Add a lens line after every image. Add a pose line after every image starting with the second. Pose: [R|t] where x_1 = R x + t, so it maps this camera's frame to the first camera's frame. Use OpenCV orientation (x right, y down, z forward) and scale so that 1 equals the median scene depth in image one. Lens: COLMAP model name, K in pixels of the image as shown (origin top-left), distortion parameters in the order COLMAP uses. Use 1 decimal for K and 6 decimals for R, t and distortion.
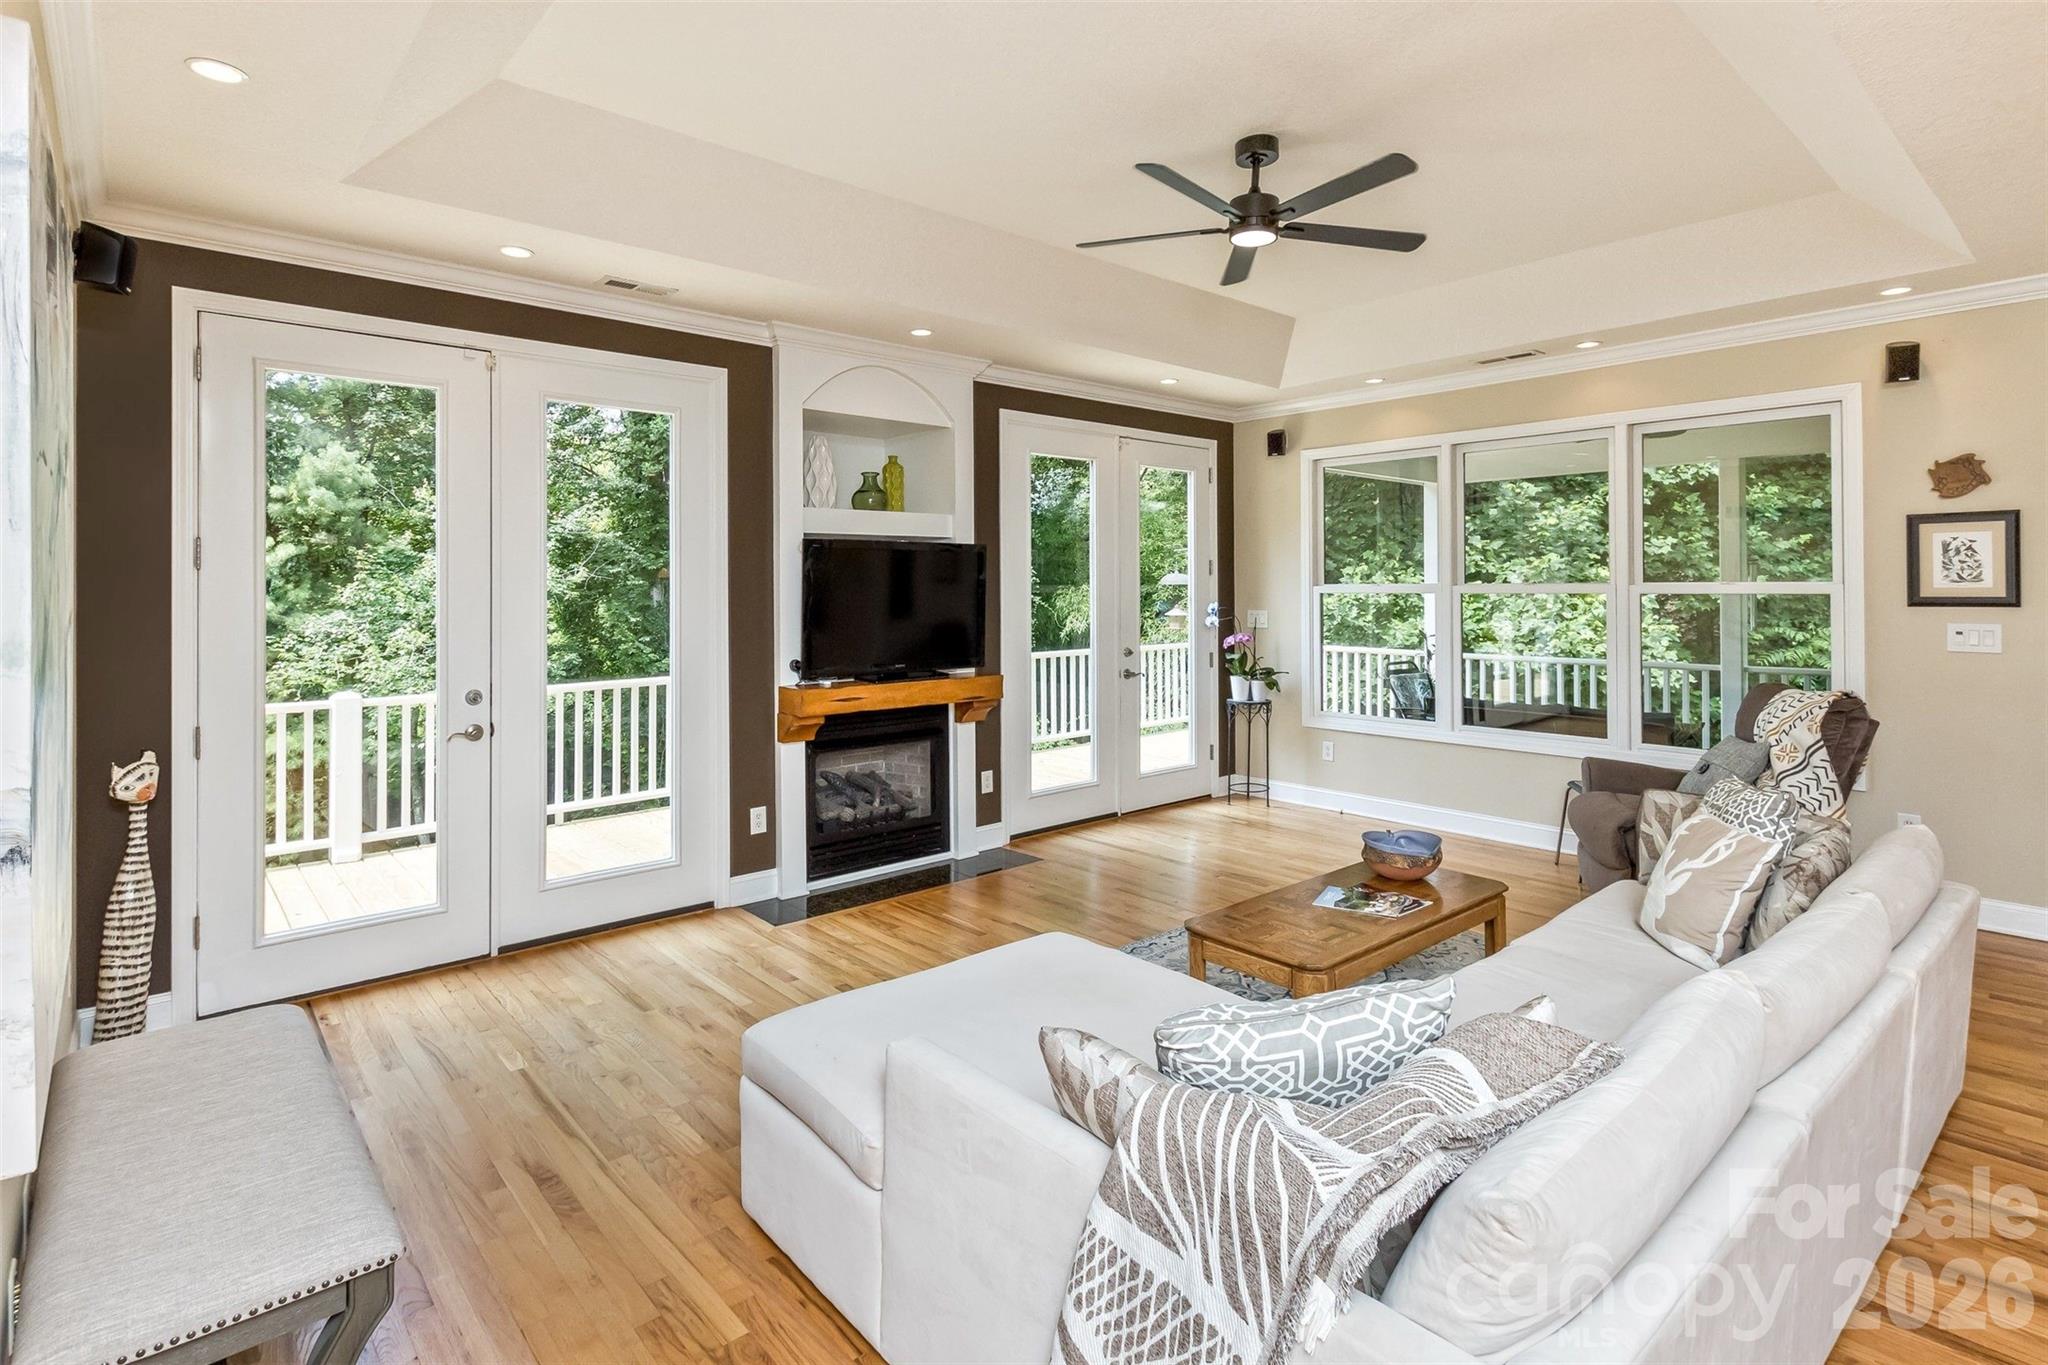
lens RADIAL K [[1026.8, 0, 1029.1], [0, 1026.8, 586.5], [0, 0, 1]] dist [0.000976, 0.000717]
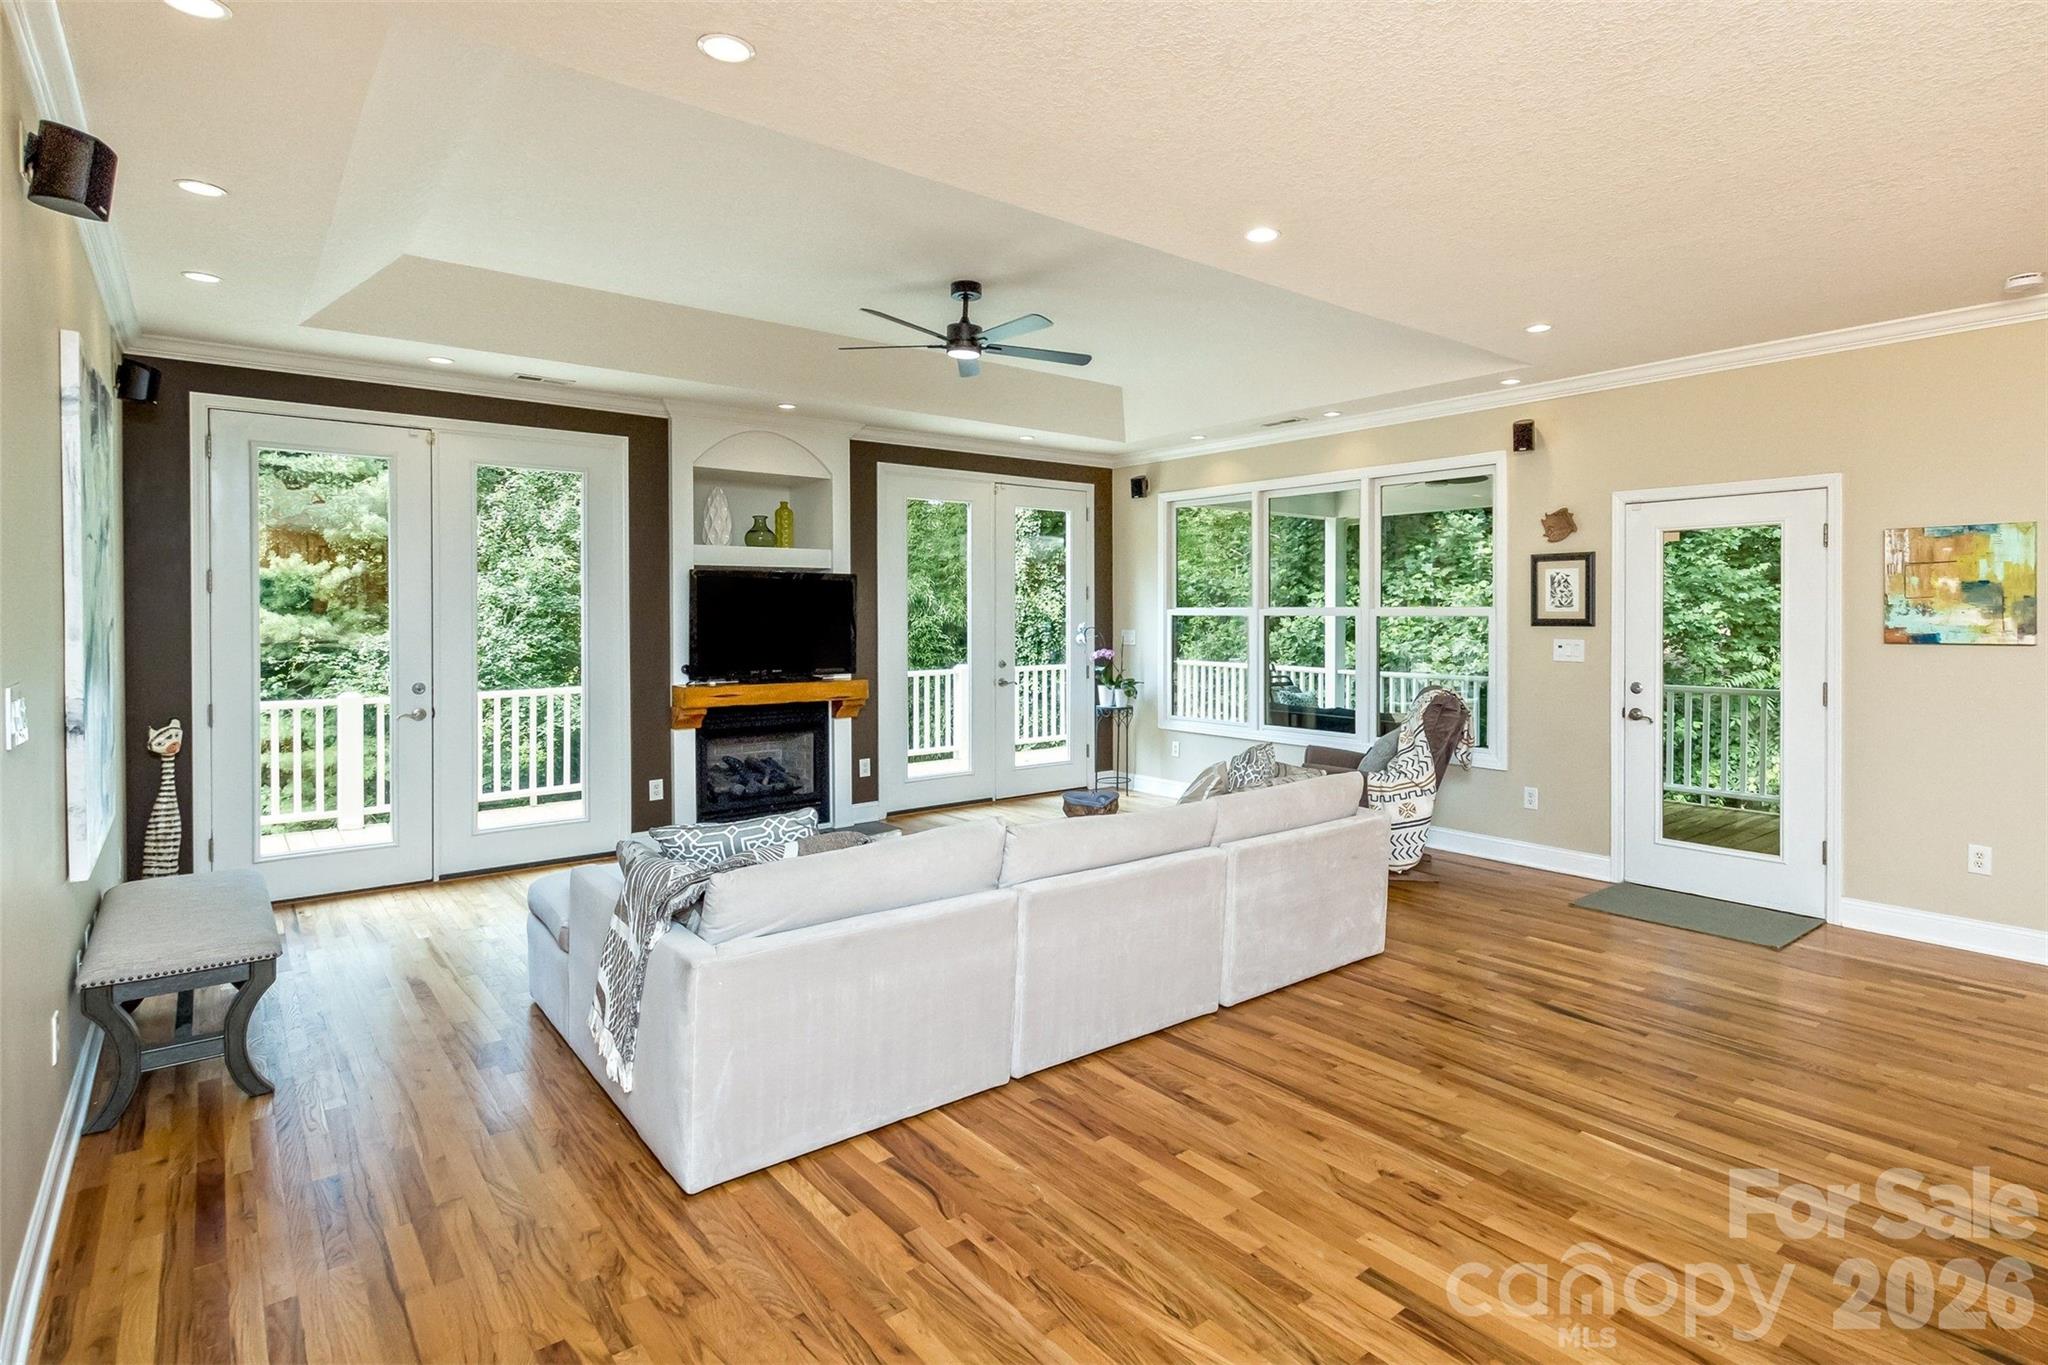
lens RADIAL K [[1058.4, 0, 1096.6], [0, 1058.4, 625.7], [0, 0, 1]] dist [0.001346, 0.000130]
pose [[0.999793, 0.004166, -0.019914, 0.287226], [-0.003889, 0.999895, 0.013947, 0.002229], [0.019970, -0.013867, 0.999704, -0.282547]]
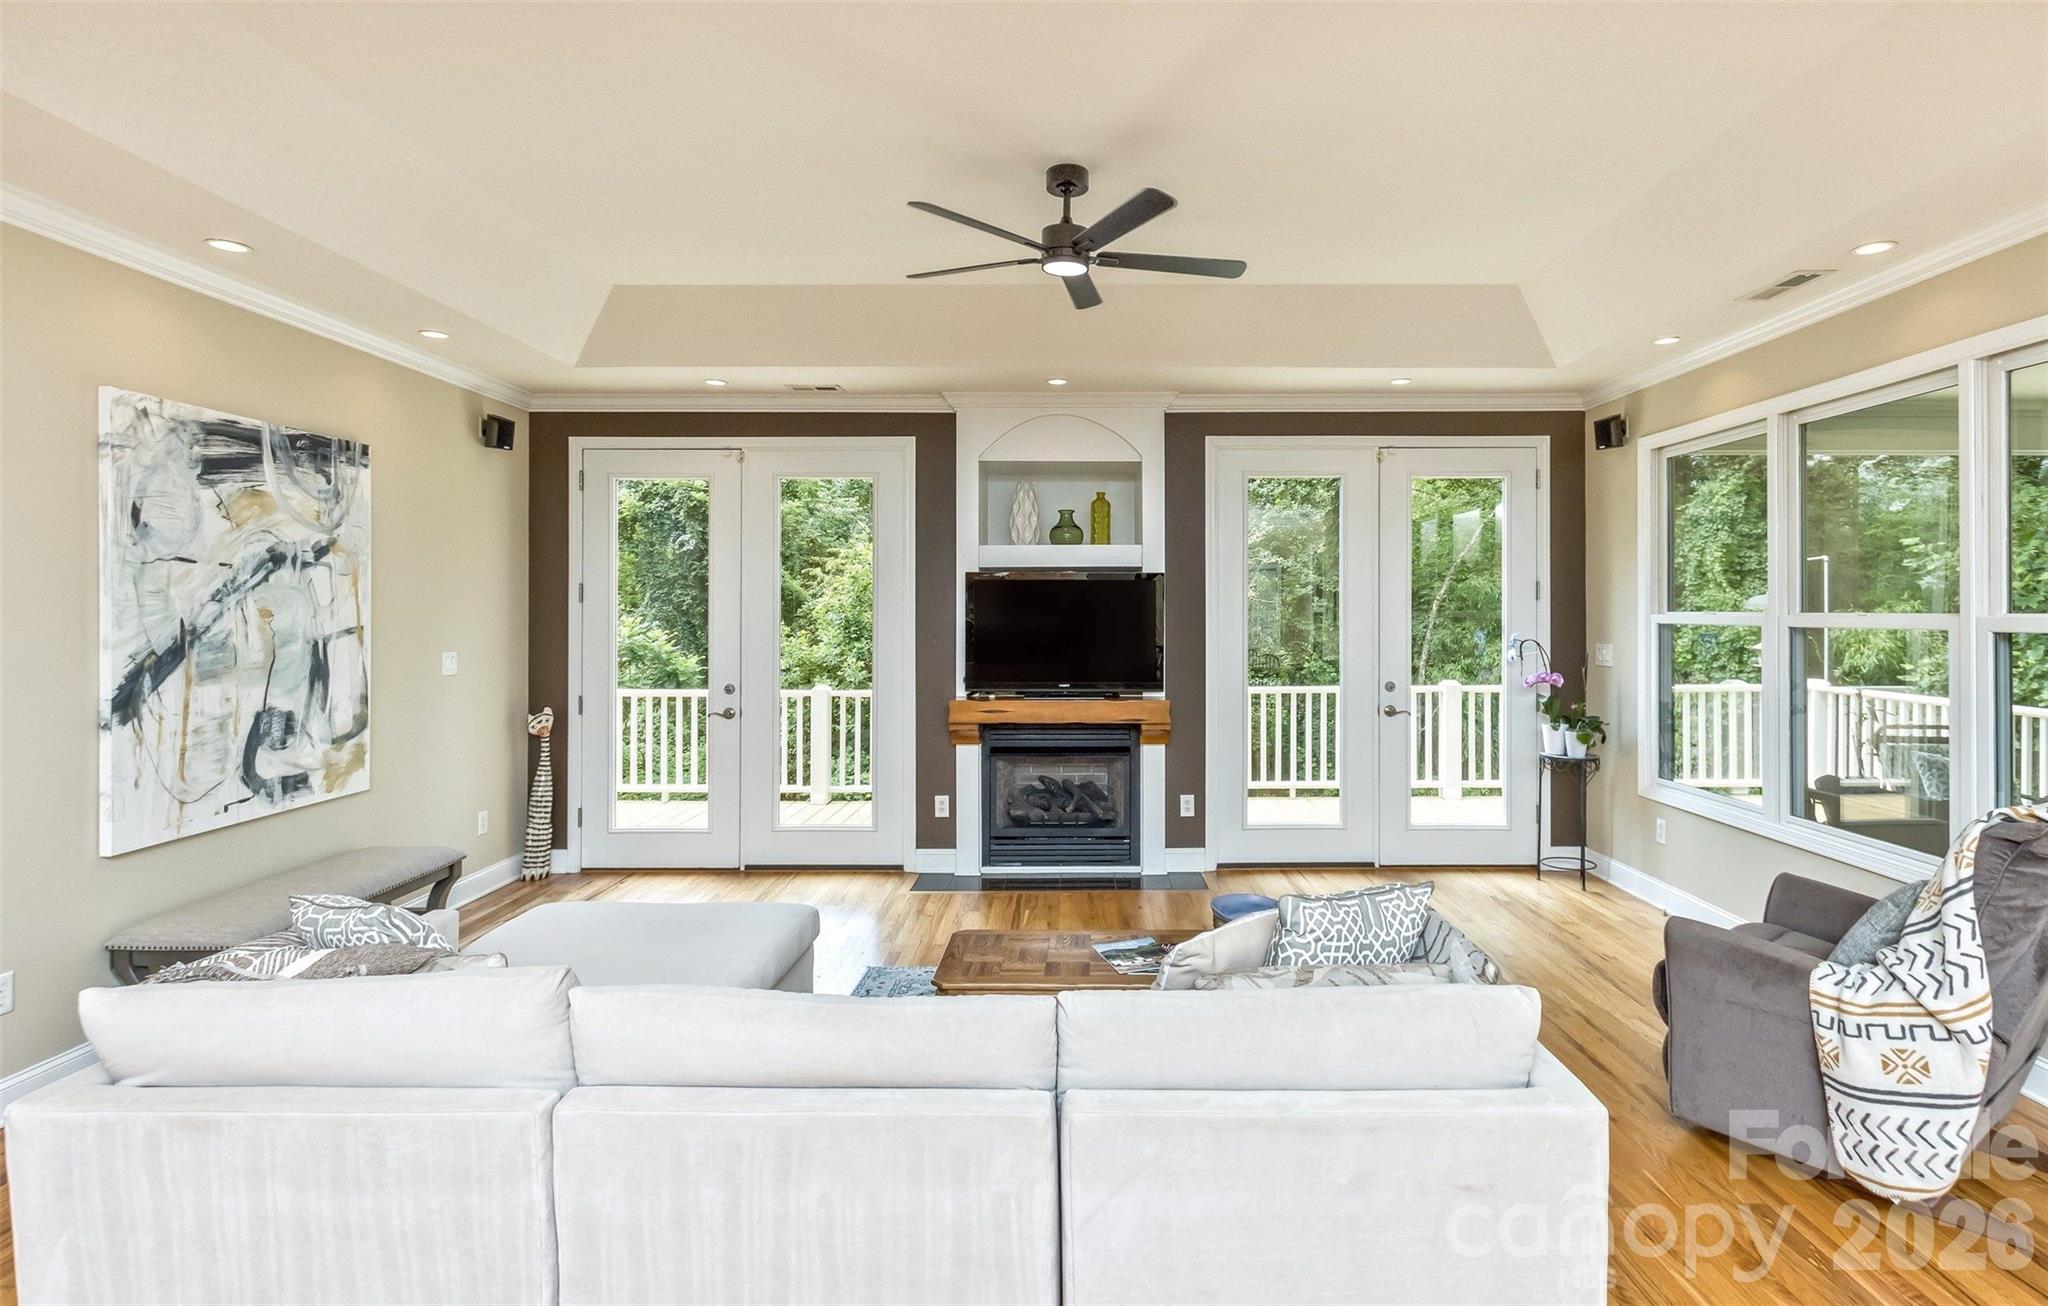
lens RADIAL K [[1045.8, 0, 1054.0], [0, 1045.8, 609.8], [0, 0, 1]] dist [0.001093, 0.000022]
pose [[0.747893, 0.001673, -0.663818, 0.602505], [-0.000764, 0.999998, 0.001660, -0.005392], [0.663819, -0.000734, 0.747893, 0.153833]]
